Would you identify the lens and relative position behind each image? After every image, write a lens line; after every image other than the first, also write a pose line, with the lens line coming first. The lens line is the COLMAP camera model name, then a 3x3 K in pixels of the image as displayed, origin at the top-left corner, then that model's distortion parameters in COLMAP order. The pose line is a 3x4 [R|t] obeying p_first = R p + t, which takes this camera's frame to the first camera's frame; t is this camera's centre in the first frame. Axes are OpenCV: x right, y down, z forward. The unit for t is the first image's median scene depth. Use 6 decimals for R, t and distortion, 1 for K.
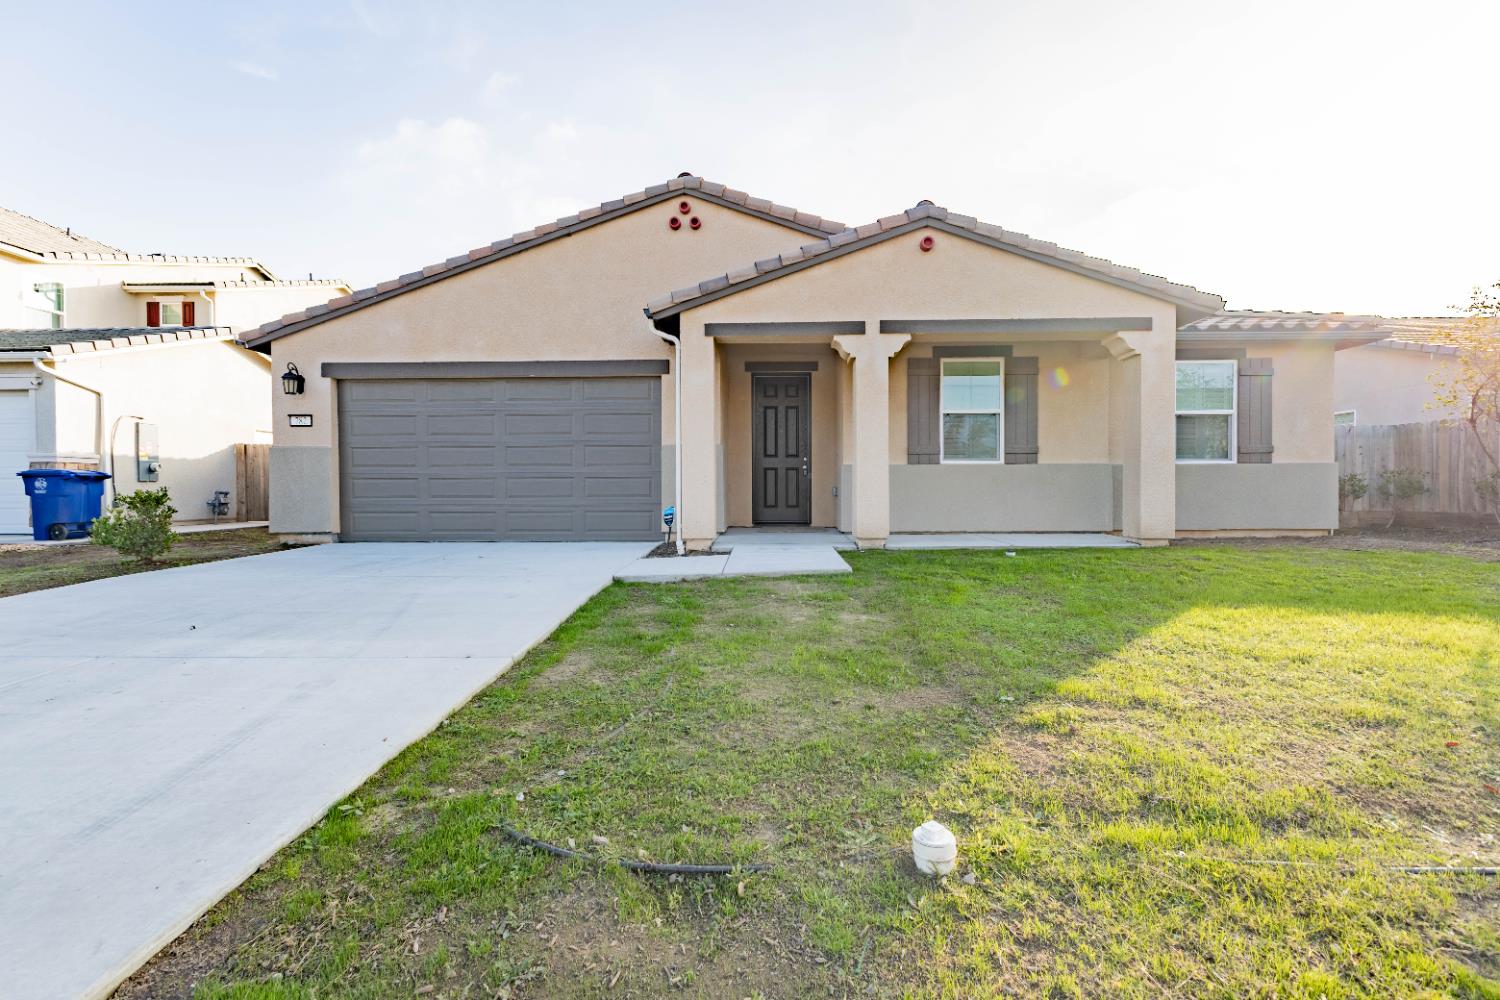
lens RADIAL K [[652.7, 0, 749.9], [0, 652.7, 499.1], [0, 0, 1]] dist [-0.012178, -0.000128]
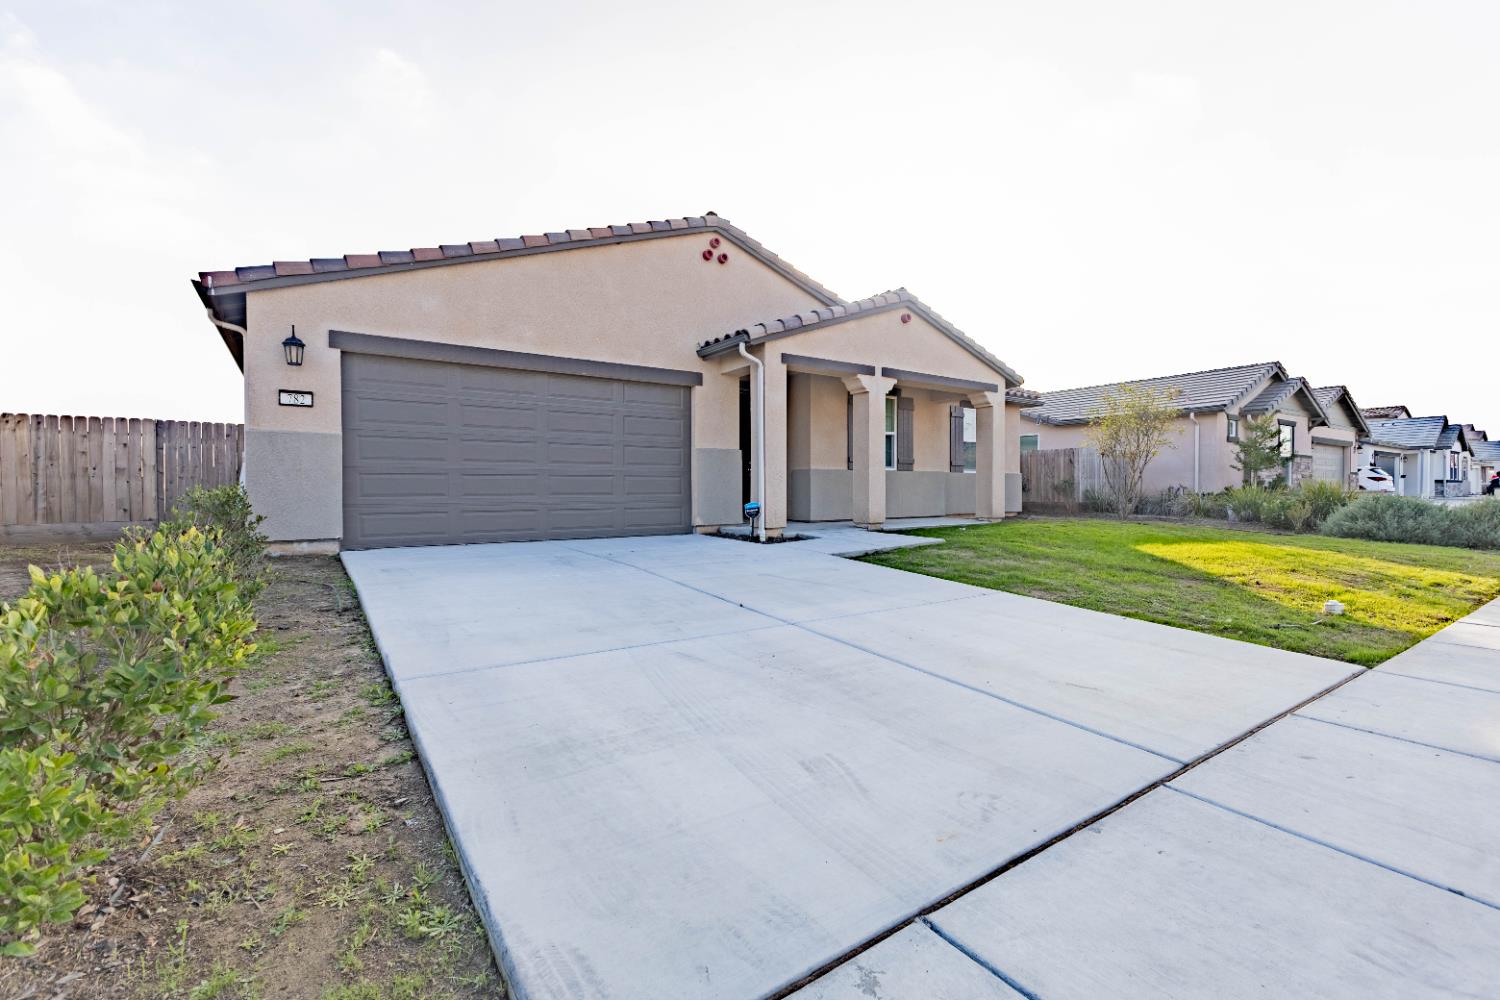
lens RADIAL K [[652.7, 0, 748.9], [0, 652.7, 494.8], [0, 0, 1]] dist [-0.012178, -0.000128]
pose [[0.801170, -0.004191, 0.598422, -0.737353], [0.006356, 0.999979, -0.001506, 0.000231], [-0.598403, 0.005010, 0.801180, 0.041827]]
